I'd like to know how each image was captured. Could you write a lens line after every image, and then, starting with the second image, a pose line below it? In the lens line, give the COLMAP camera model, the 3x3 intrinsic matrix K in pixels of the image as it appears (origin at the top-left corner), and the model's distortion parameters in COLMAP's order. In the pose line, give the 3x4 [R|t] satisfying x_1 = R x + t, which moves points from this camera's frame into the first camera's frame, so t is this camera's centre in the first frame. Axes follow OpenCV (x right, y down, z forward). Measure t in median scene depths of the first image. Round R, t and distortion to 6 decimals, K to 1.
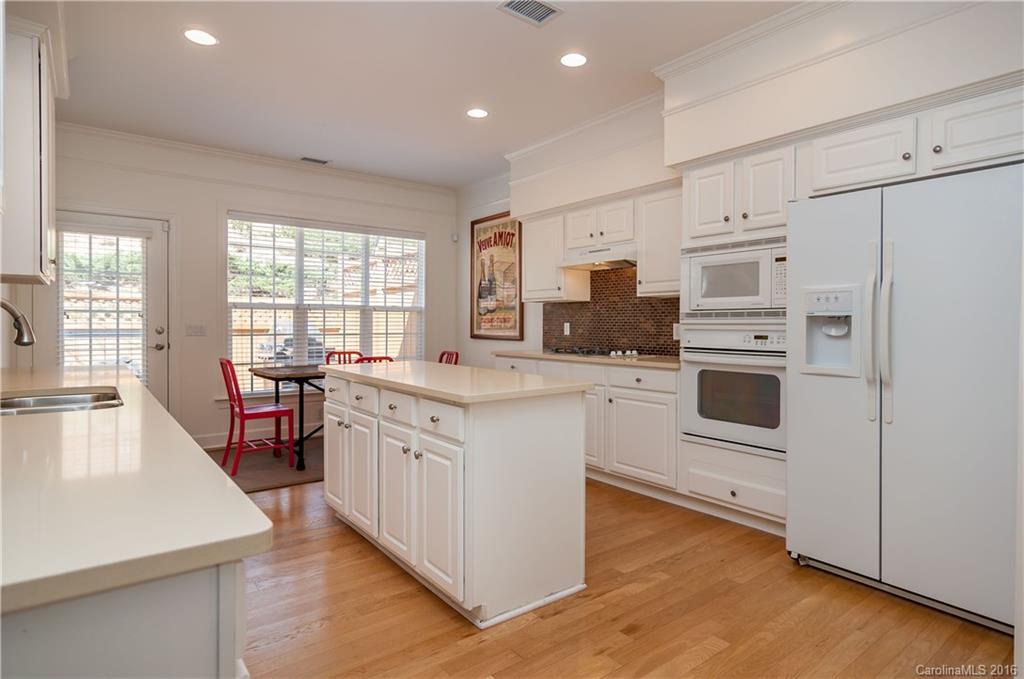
lens RADIAL K [[551.4, 0, 513.2], [0, 551.4, 315.5], [0, 0, 1]] dist [0.002489, 0.001381]
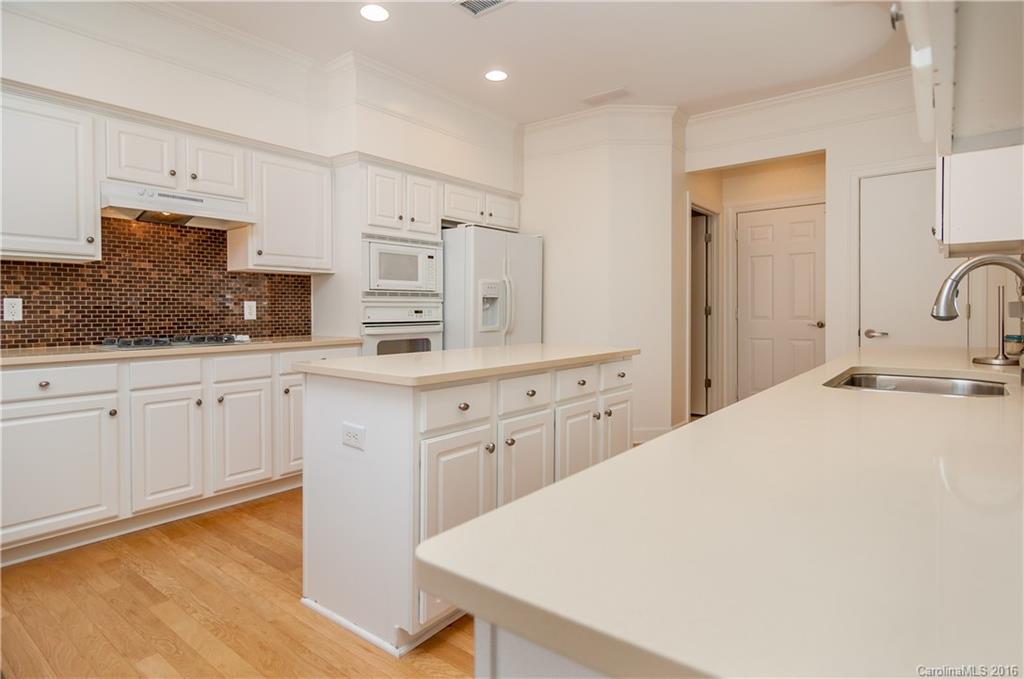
lens RADIAL K [[551.4, 0, 513.2], [0, 551.4, 315.5], [0, 0, 1]] dist [0.002489, 0.001381]
pose [[-0.243357, -0.017295, 0.969783, -0.609331], [-0.014384, 0.999795, 0.014221, 0.016881], [-0.969830, -0.010489, -0.243556, 0.720775]]
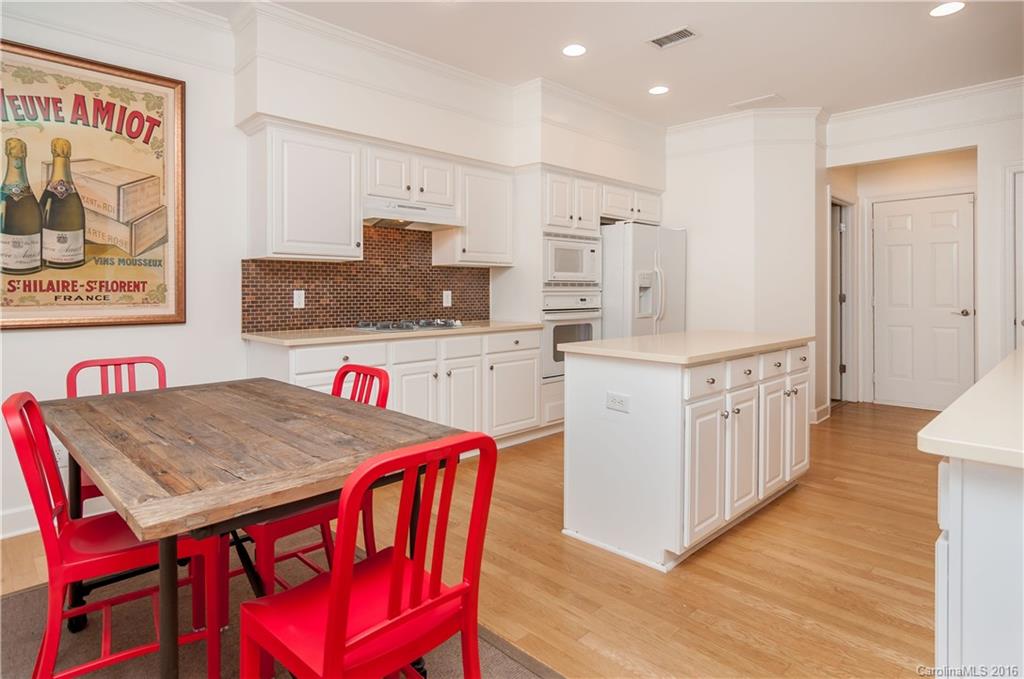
lens RADIAL K [[562.5, 0, 515.8], [0, 562.5, 289.7], [0, 0, 1]] dist [0.000468, 0.000557]
pose [[-0.124370, -0.004482, 0.992226, -0.706890], [-0.015690, 0.999874, 0.002550, 0.006596], [-0.992112, -0.015251, -0.124425, 0.901231]]
